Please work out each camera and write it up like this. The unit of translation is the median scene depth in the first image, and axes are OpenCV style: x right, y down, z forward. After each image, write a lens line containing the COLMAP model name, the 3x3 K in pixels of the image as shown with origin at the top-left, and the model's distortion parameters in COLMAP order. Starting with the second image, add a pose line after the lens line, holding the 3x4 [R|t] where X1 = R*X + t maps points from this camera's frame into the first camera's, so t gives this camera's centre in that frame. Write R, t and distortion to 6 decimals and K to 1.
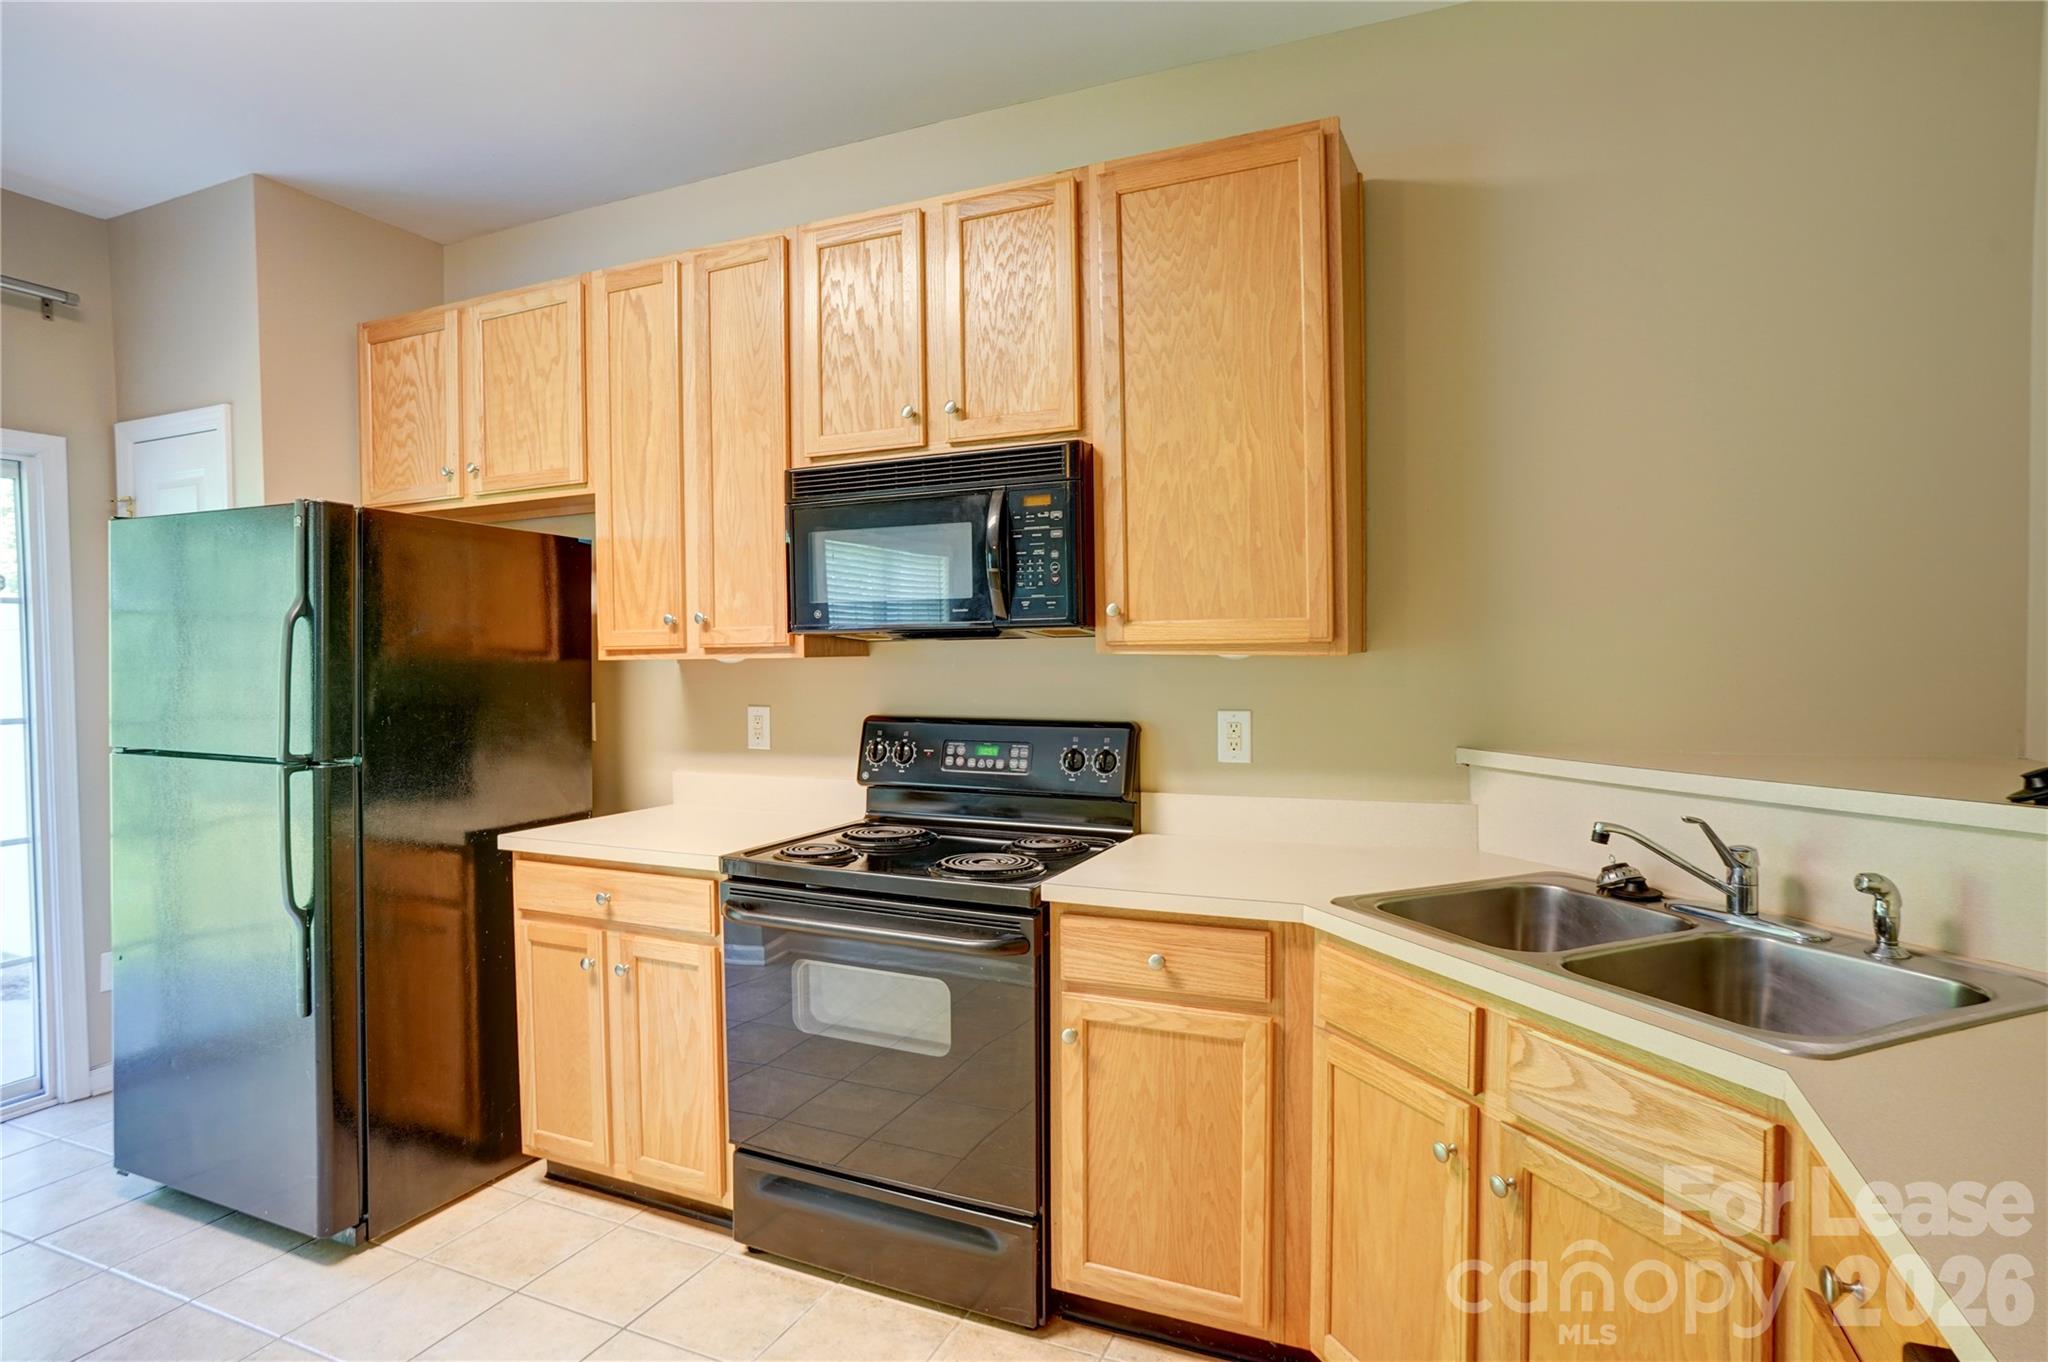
lens RADIAL K [[1040.4, 0, 1035.0], [0, 1040.4, 686.4], [0, 0, 1]] dist [-0.075351, 0.041800]
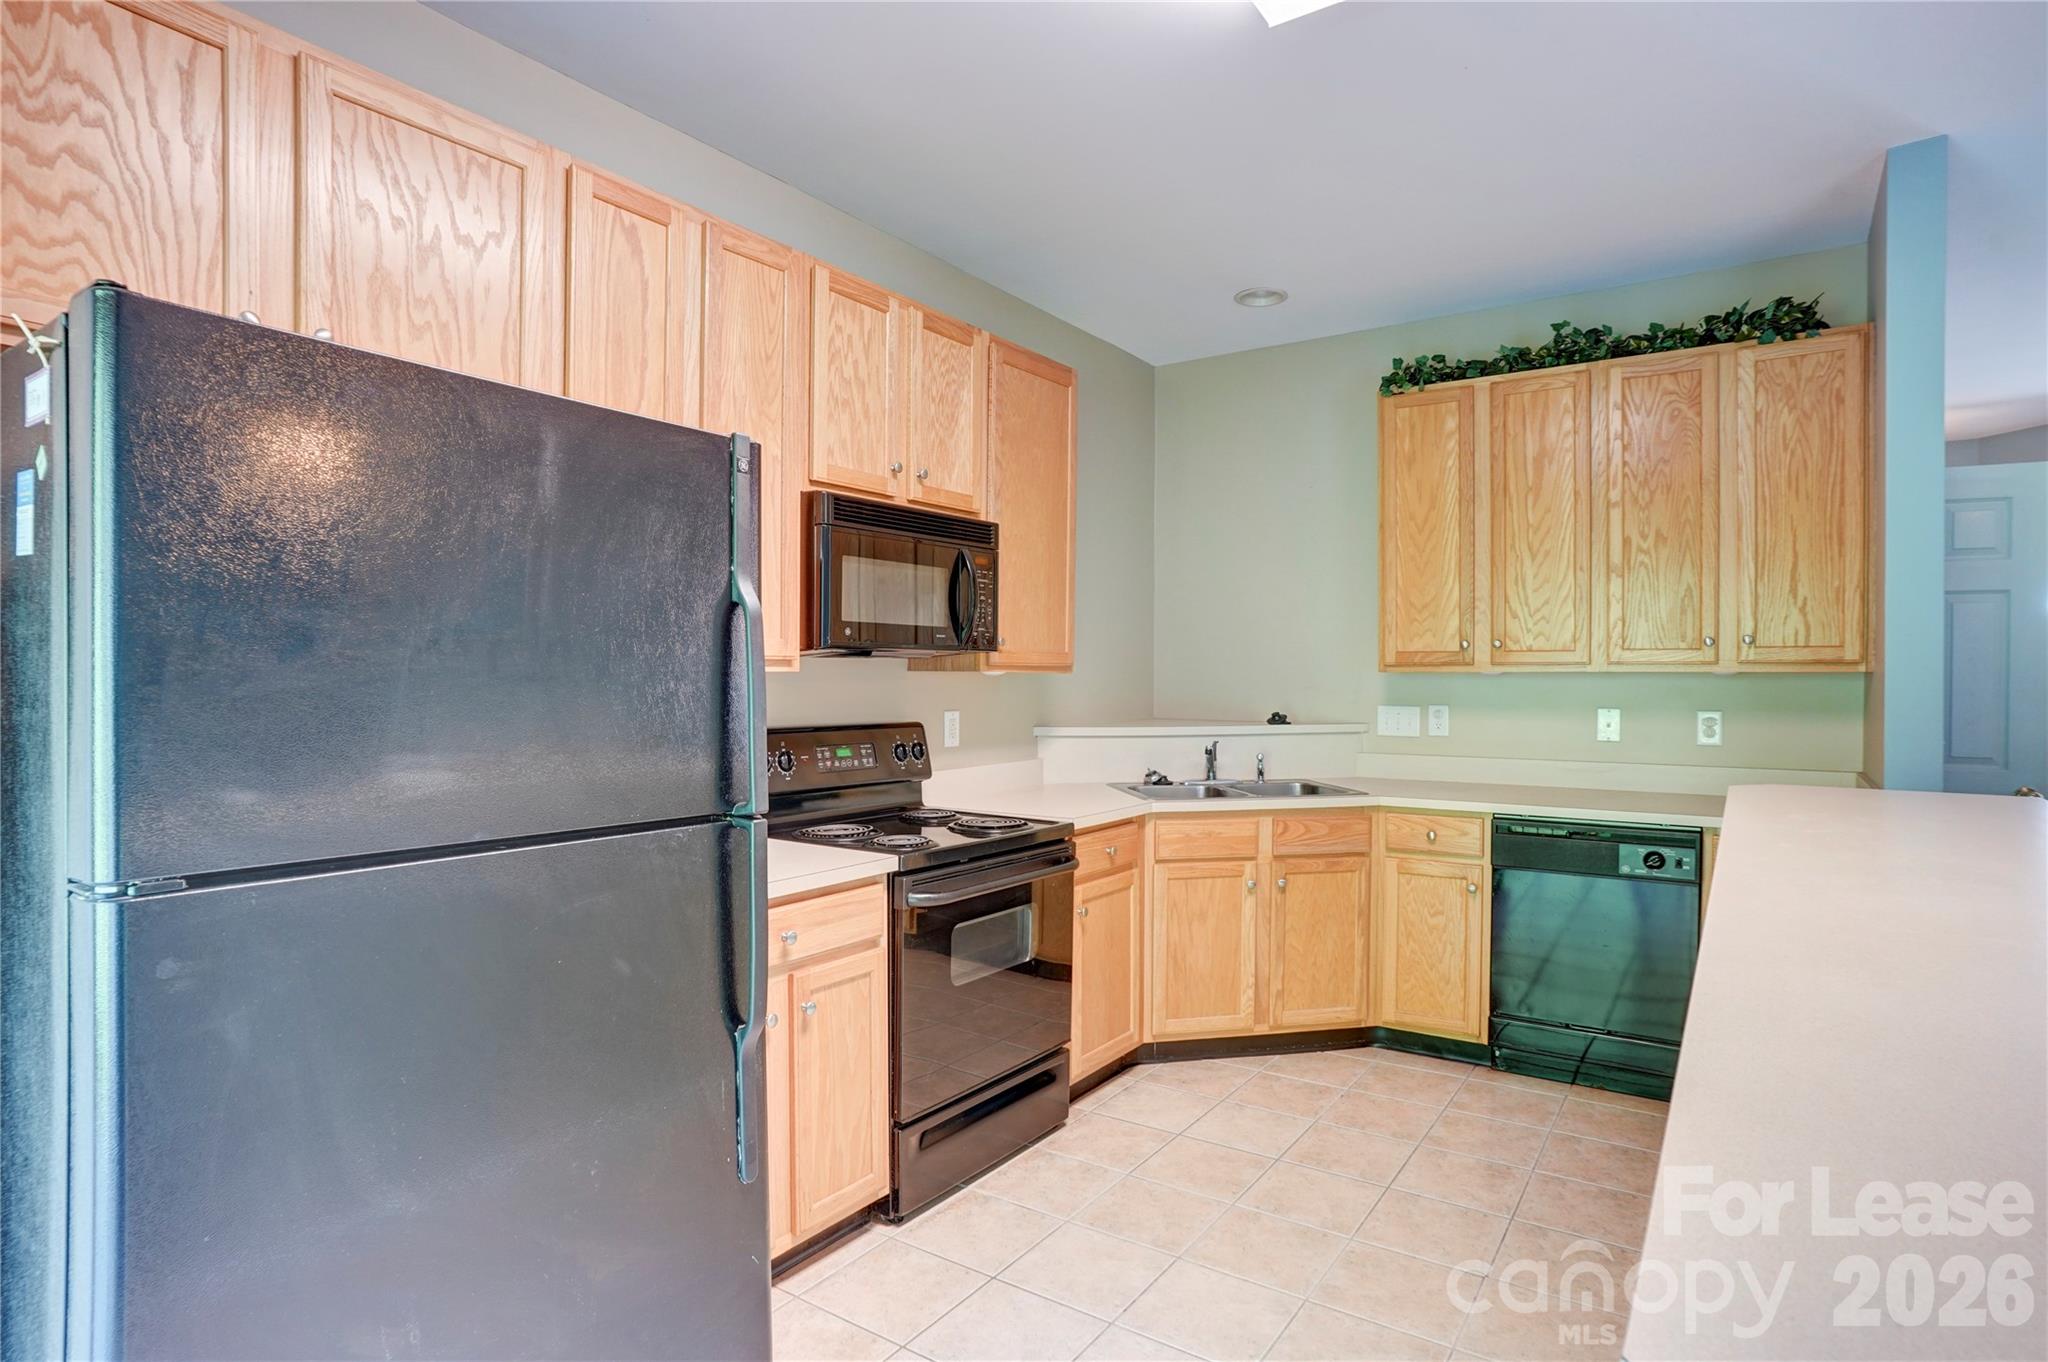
lens RADIAL K [[1040.4, 0, 1035.0], [0, 1040.4, 686.4], [0, 0, 1]] dist [-0.075351, 0.041800]
pose [[0.215715, -0.004251, 0.976447, -1.211283], [0.023649, 0.999720, -0.000872, -0.006789], [-0.976170, 0.023280, 0.215755, 0.569770]]
